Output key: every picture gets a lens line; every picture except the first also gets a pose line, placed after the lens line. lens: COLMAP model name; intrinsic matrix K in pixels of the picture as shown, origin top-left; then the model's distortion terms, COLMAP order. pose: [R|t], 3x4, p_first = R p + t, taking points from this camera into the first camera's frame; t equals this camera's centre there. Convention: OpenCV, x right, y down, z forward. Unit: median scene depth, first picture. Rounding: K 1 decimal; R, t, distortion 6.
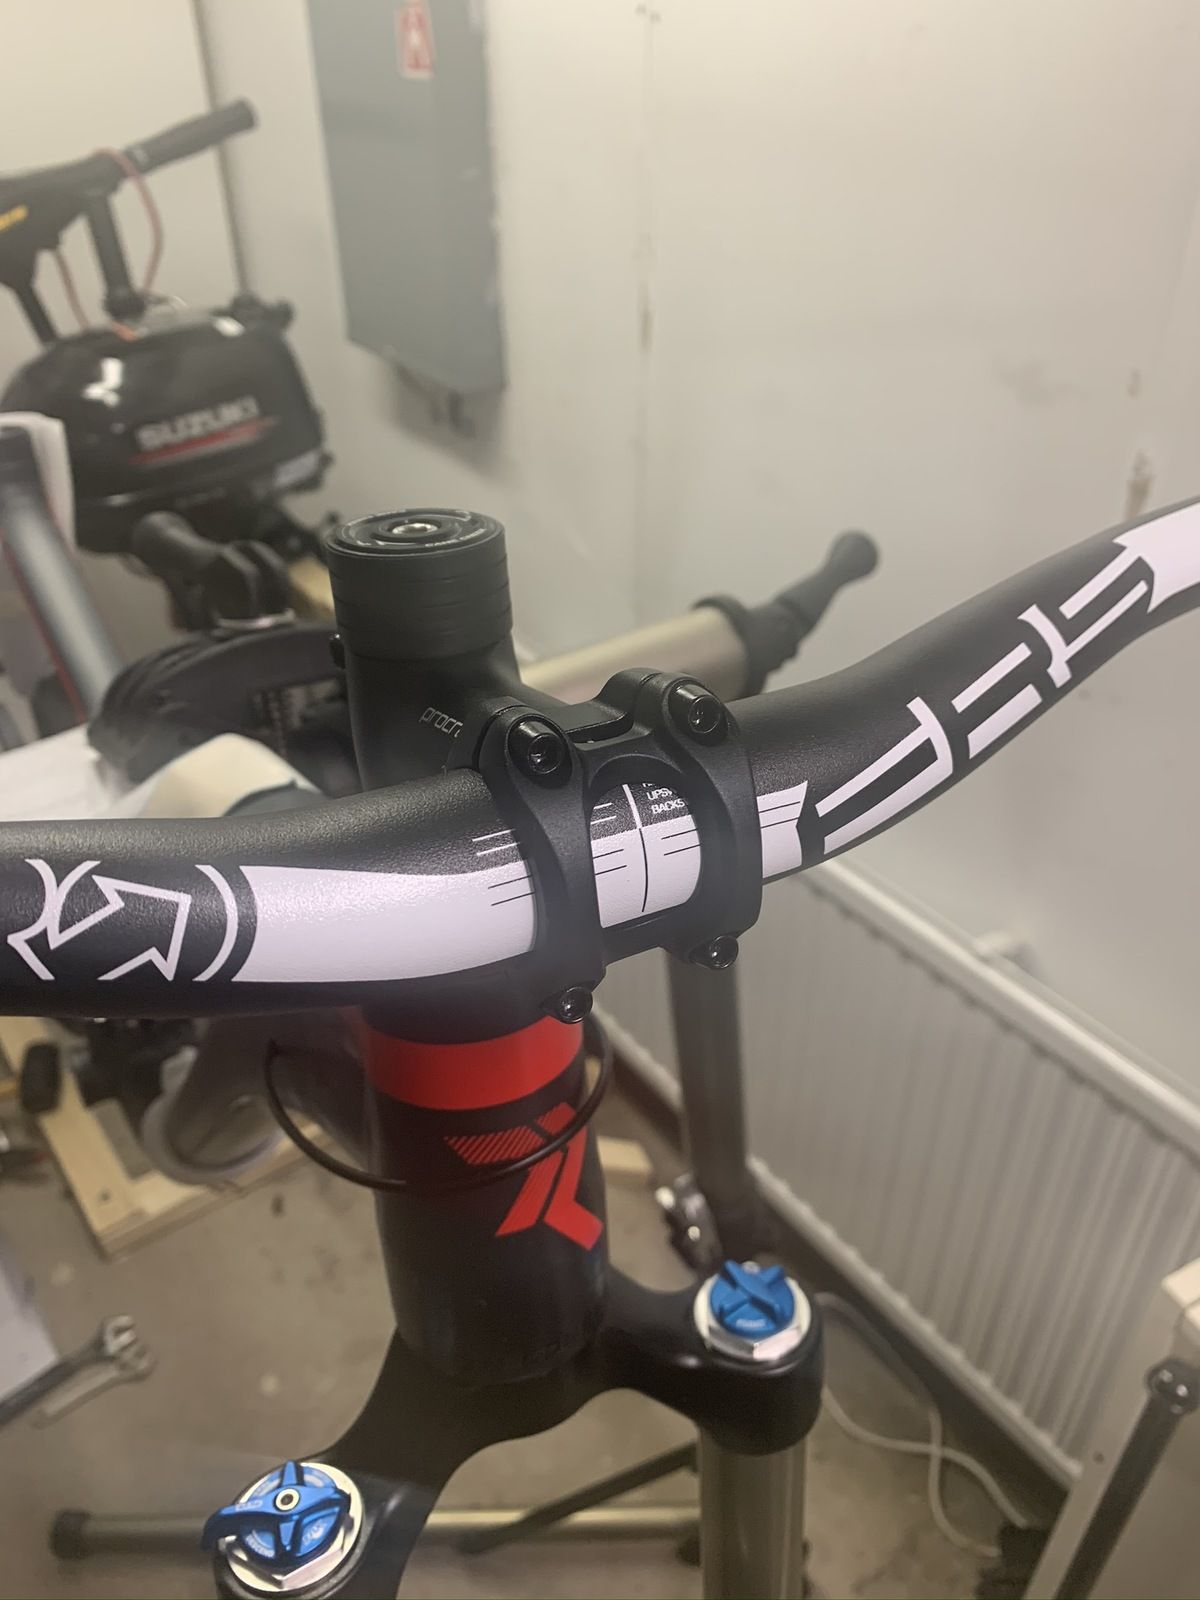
lens RADIAL K [[1251.1, 0, 629.0], [0, 1251.1, 796.7], [0, 0, 1]] dist [-0.012508, -0.003160]
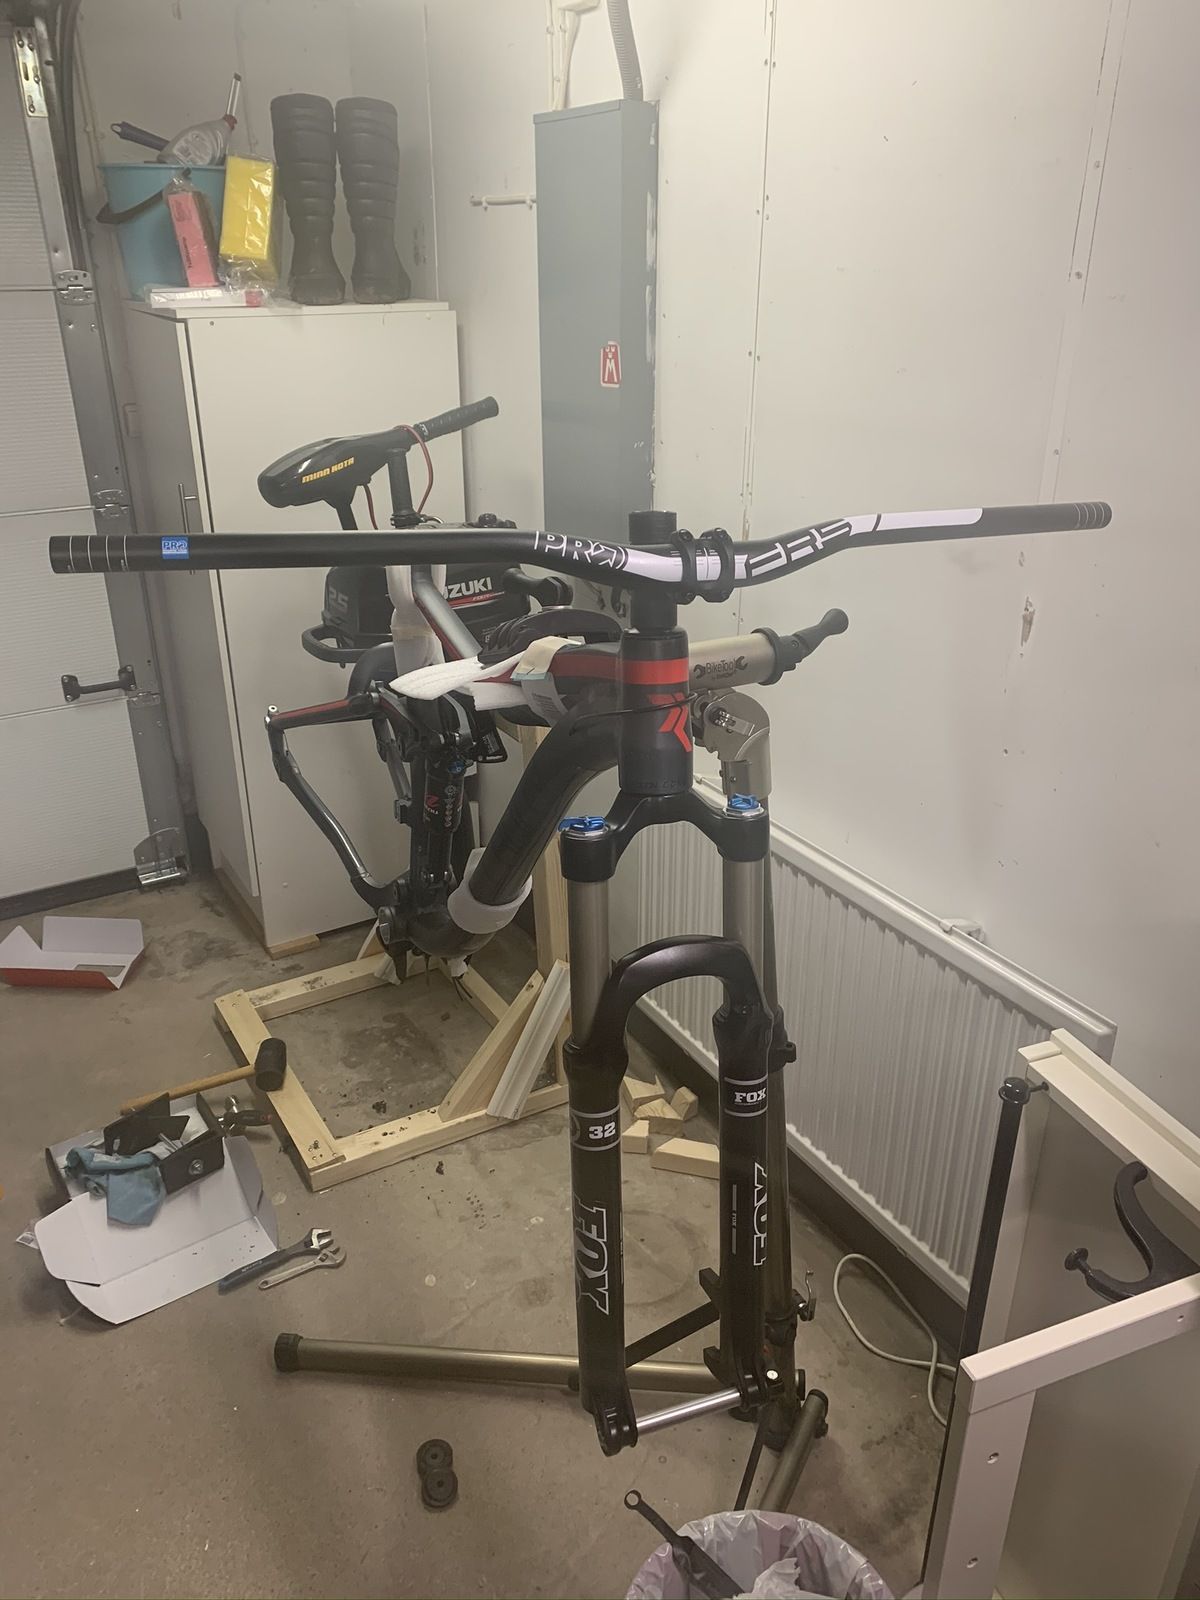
lens RADIAL K [[1233.7, 0, 619.1], [0, 1233.7, 792.4], [0, 0, 1]] dist [-0.021650, 0.028928]
pose [[0.993923, 0.046448, -0.099795, 0.026380], [-0.065359, 0.978521, -0.195510, 0.261138], [0.088571, 0.200844, 0.975611, -0.476705]]
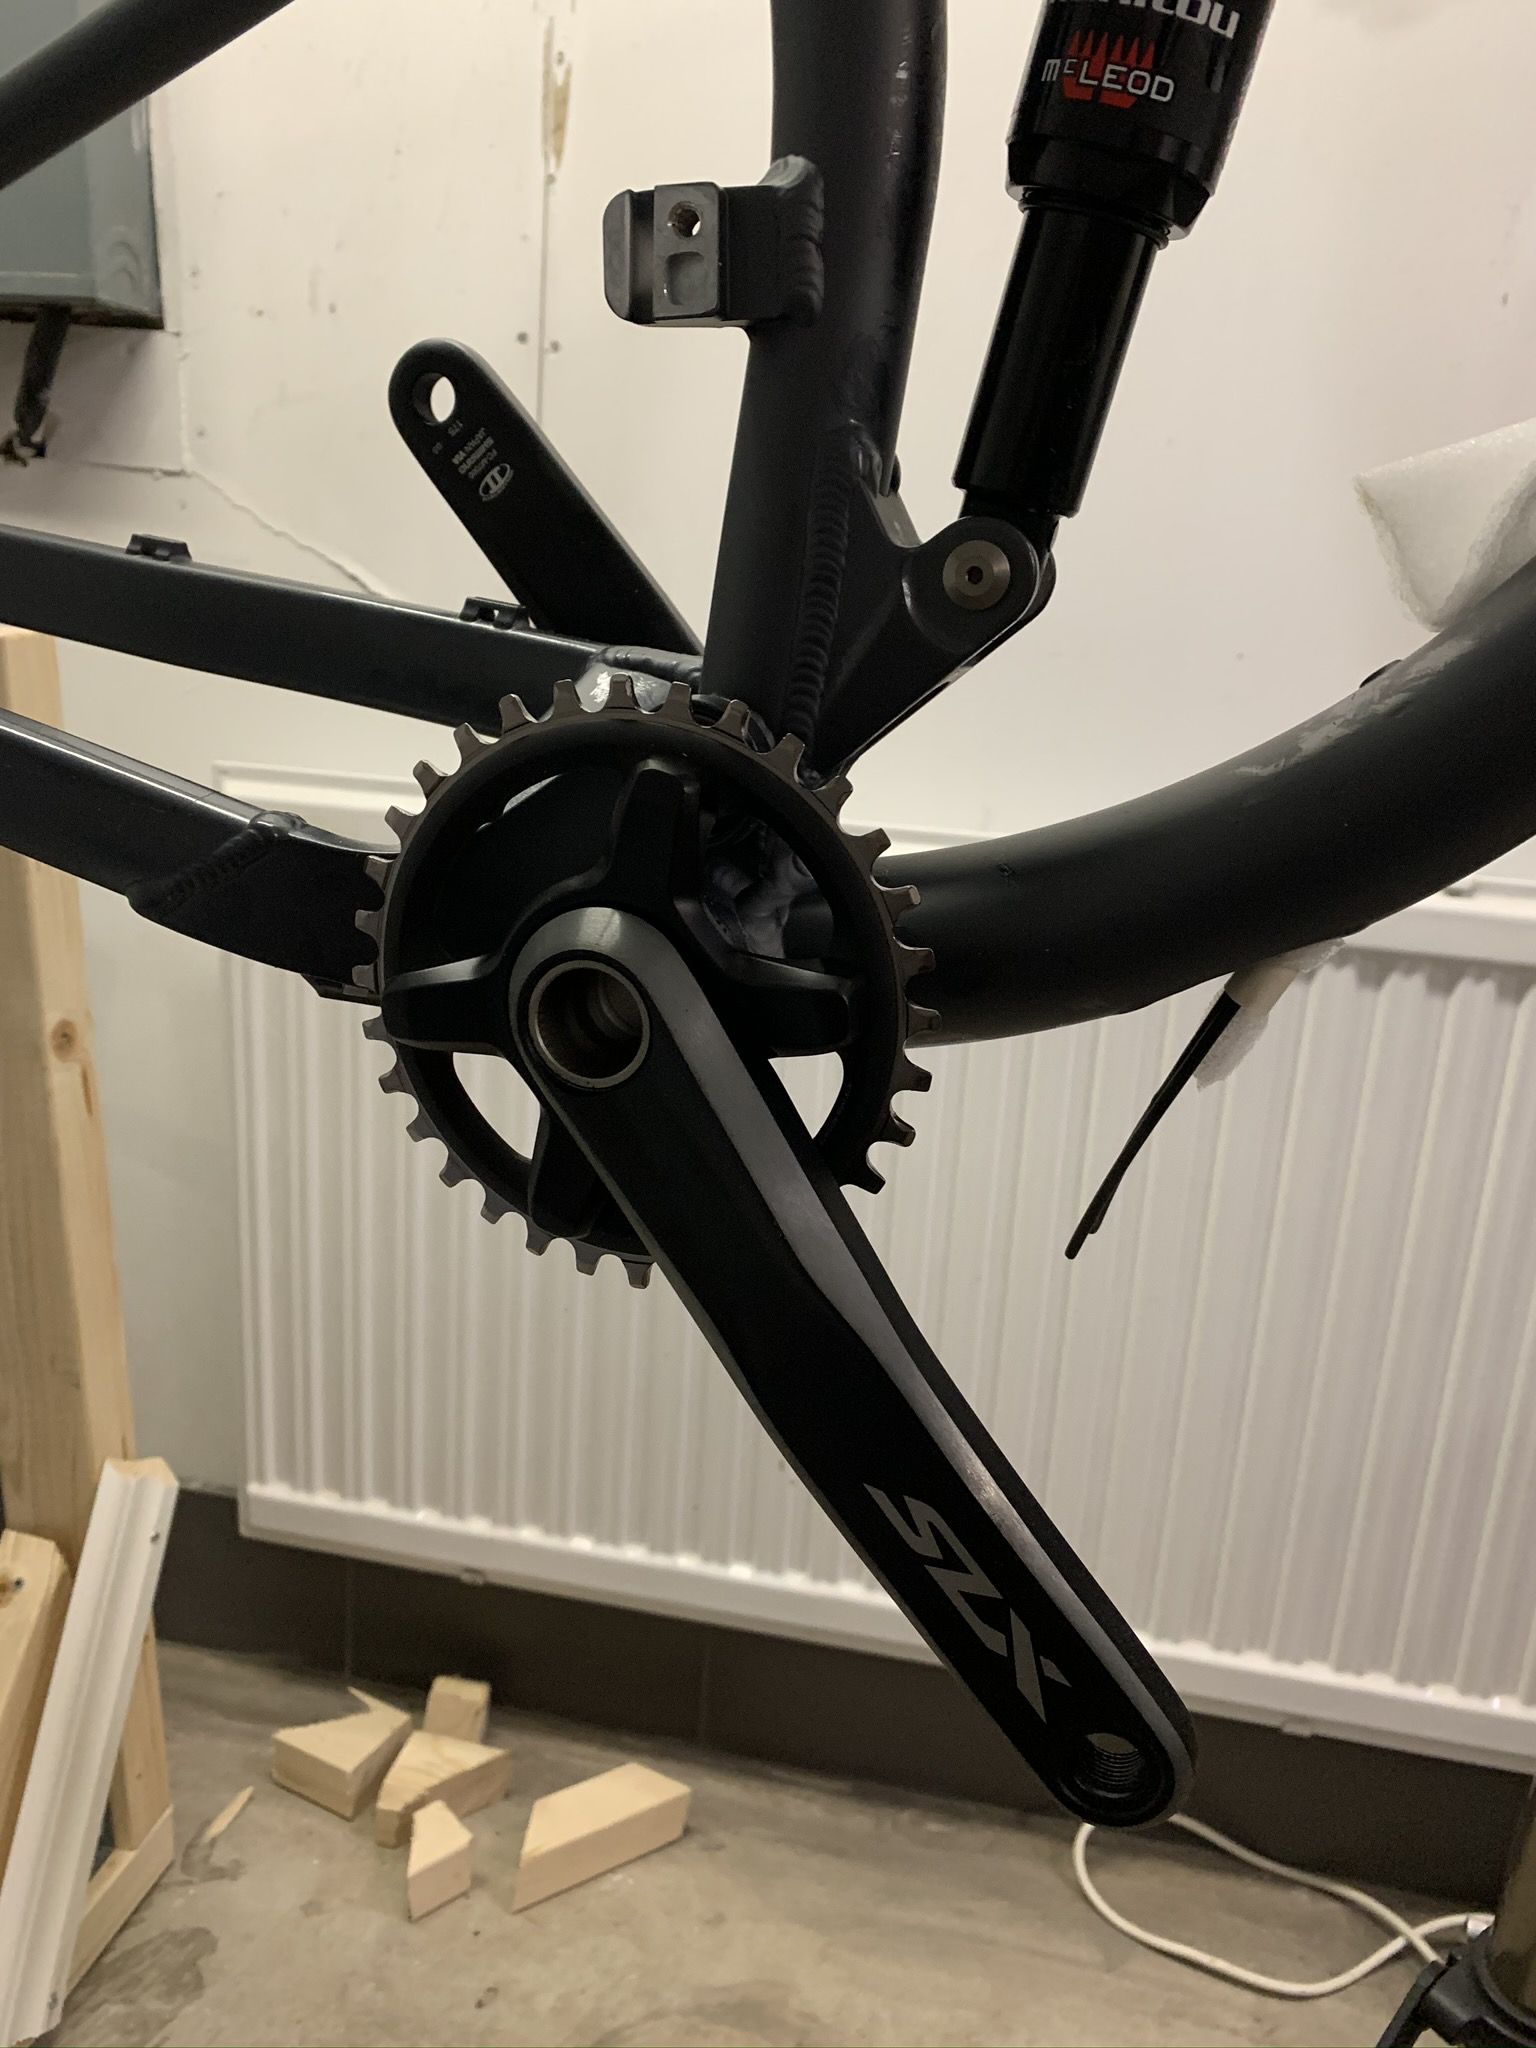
lens RADIAL K [[1613.0, 0, 768.0], [0, 1613.0, 1024.0], [0, 0, 1]] dist [0.011473, 0.004861]
pose [[0.752080, -0.140144, 0.644000, -0.488377], [0.336045, 0.922115, -0.191776, 0.214857], [-0.566966, 0.360644, 0.740598, 0.555329]]
